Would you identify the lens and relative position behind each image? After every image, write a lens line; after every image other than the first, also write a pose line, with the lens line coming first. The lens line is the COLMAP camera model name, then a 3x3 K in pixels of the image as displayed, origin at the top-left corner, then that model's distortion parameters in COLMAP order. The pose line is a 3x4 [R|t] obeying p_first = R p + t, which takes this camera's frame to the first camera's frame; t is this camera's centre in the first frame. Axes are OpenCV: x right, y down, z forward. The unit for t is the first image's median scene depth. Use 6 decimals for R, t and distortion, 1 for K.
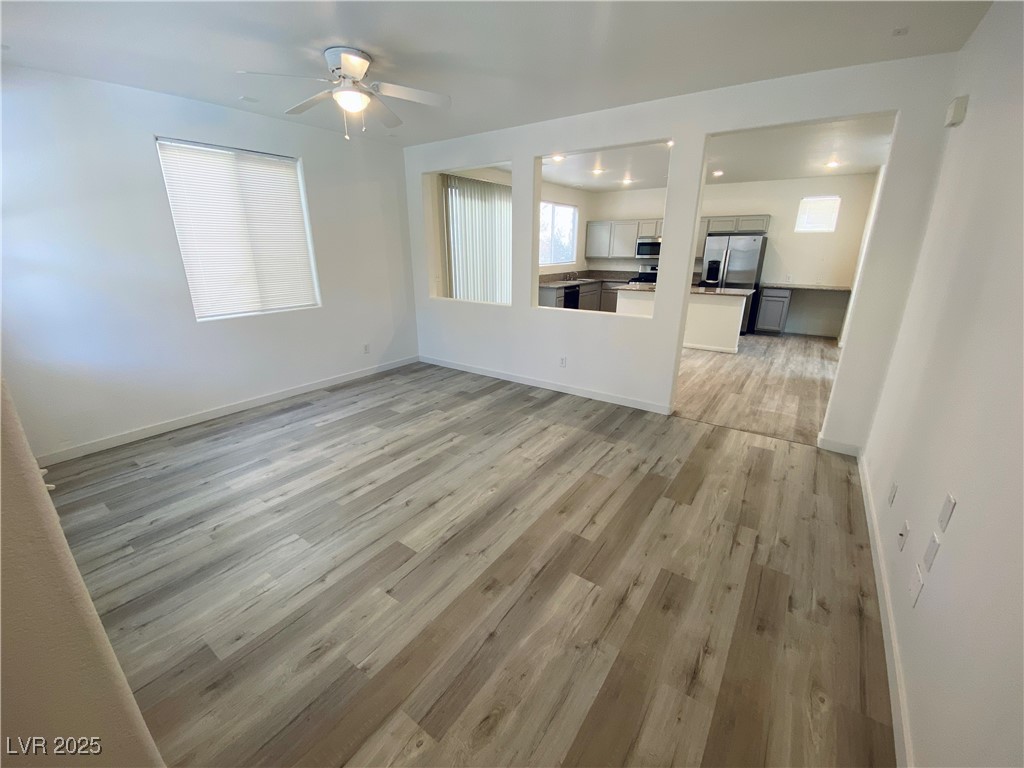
lens RADIAL K [[416.5, 0, 512.1], [0, 416.5, 387.9], [0, 0, 1]] dist [-0.013418, -0.002637]
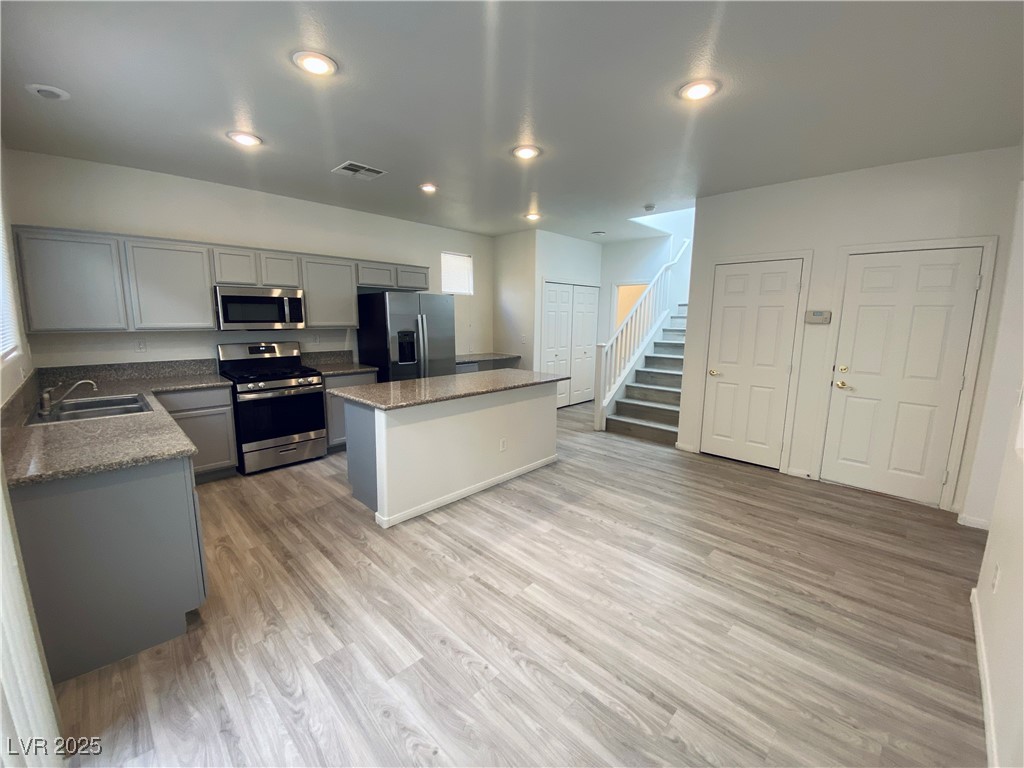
lens RADIAL K [[416.5, 0, 513.2], [0, 416.5, 382.7], [0, 0, 1]] dist [-0.013418, -0.002637]
pose [[0.160460, -0.150263, 0.975538, -0.100863], [0.299015, 0.949301, 0.097039, -0.240009], [-0.940661, 0.276130, 0.197256, 0.731043]]
